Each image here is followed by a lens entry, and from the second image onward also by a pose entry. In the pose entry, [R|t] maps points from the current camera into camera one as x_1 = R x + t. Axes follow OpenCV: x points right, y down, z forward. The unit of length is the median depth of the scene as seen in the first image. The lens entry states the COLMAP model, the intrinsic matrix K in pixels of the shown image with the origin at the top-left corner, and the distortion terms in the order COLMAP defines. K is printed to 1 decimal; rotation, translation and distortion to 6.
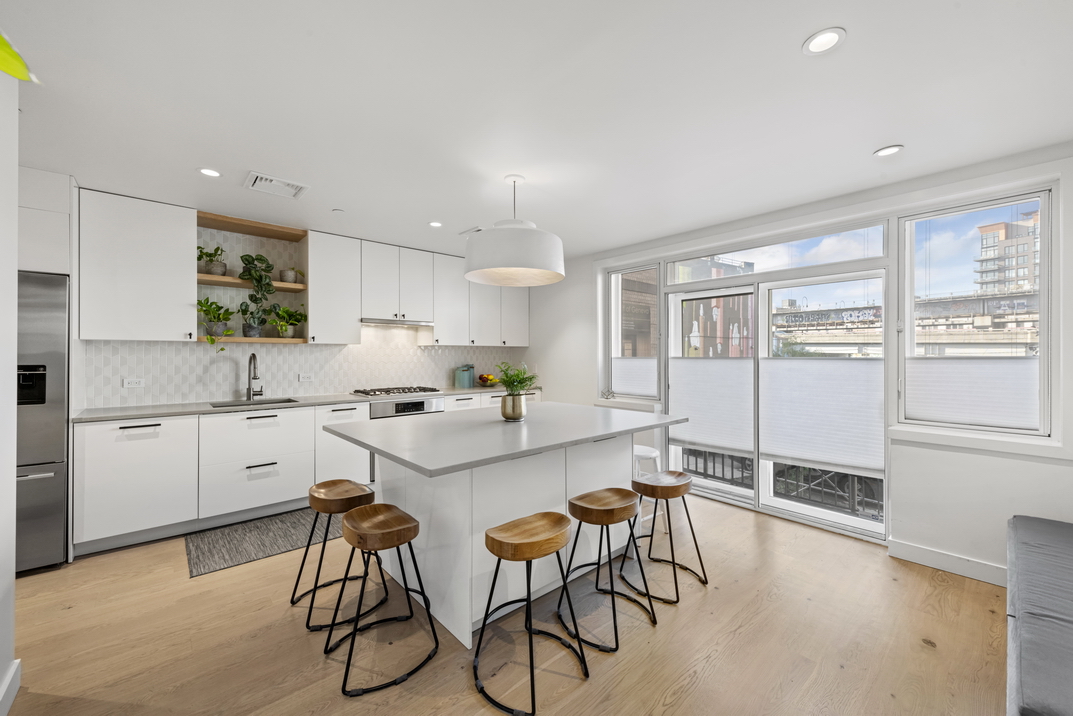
lens RADIAL K [[428.8, 0, 541.4], [0, 428.8, 355.8], [0, 0, 1]] dist [0.011679, -0.000386]
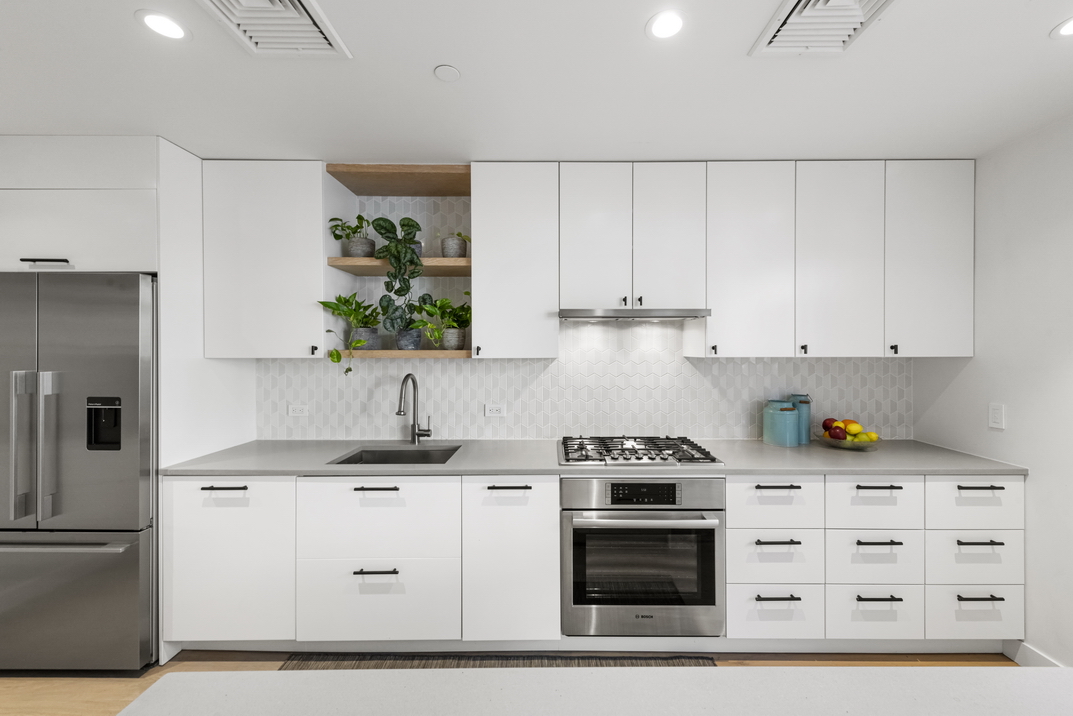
lens RADIAL K [[428.8, 0, 545.5], [0, 428.8, 353.3], [0, 0, 1]] dist [0.011679, -0.000386]
pose [[0.746203, 0.002180, -0.665715, -0.082324], [-0.000307, 0.999996, 0.002931, -0.037225], [0.665718, -0.001983, 0.746201, 0.632610]]
